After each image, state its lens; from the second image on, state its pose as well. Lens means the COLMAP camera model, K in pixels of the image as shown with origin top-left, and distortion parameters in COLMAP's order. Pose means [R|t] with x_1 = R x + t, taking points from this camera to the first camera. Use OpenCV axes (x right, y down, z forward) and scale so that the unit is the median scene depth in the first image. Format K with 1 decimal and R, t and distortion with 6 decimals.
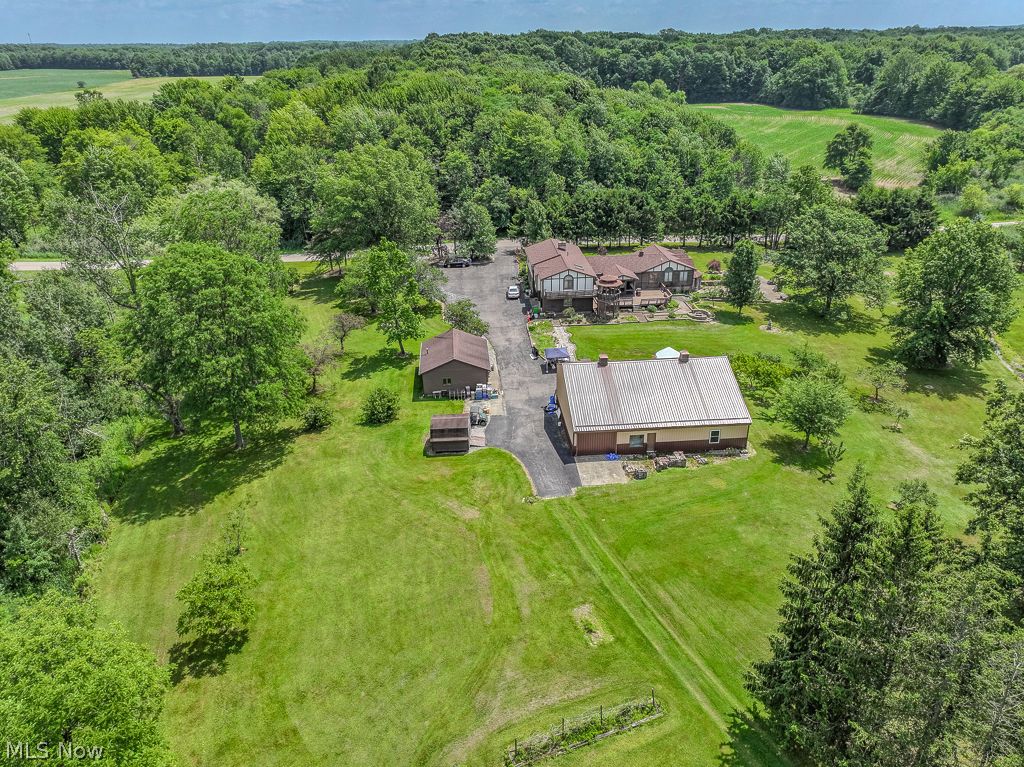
lens RADIAL K [[714.8, 0, 512.1], [0, 714.8, 387.1], [0, 0, 1]] dist [0.000519, 0.012727]
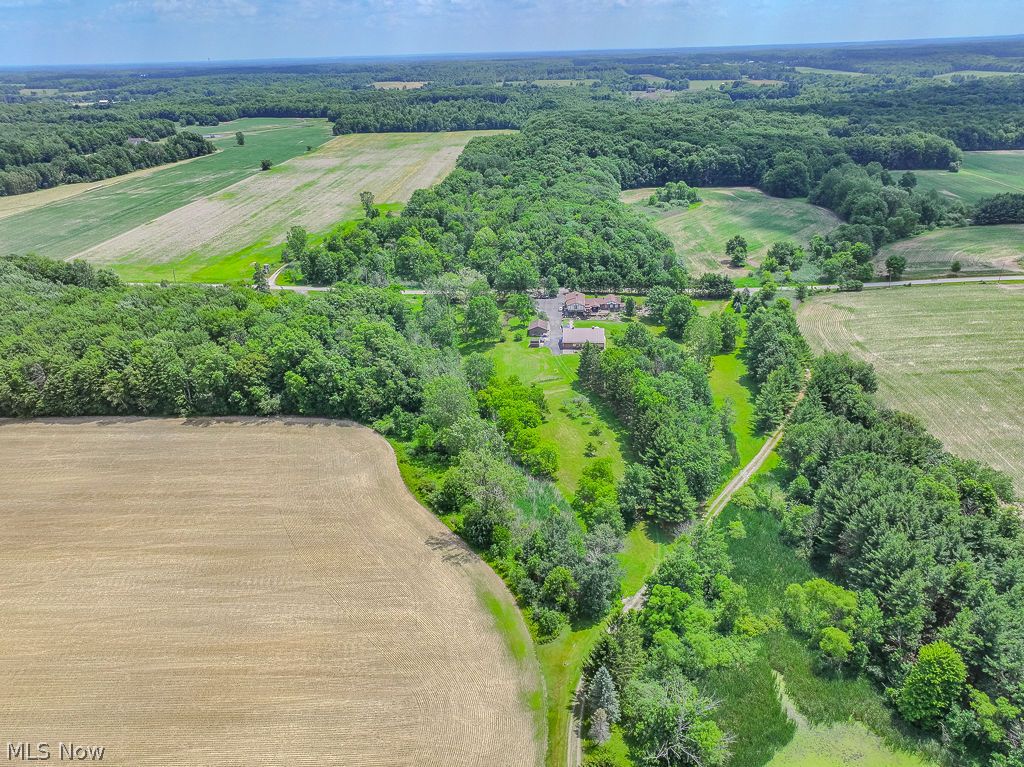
lens RADIAL K [[714.8, 0, 509.7], [0, 714.8, 383.2], [0, 0, 1]] dist [0.000519, 0.012727]
pose [[0.986431, 0.058839, -0.153269, 0.245991], [-0.060768, 0.998120, -0.007932, 0.199318], [0.152514, 0.017138, 0.988153, -1.840761]]
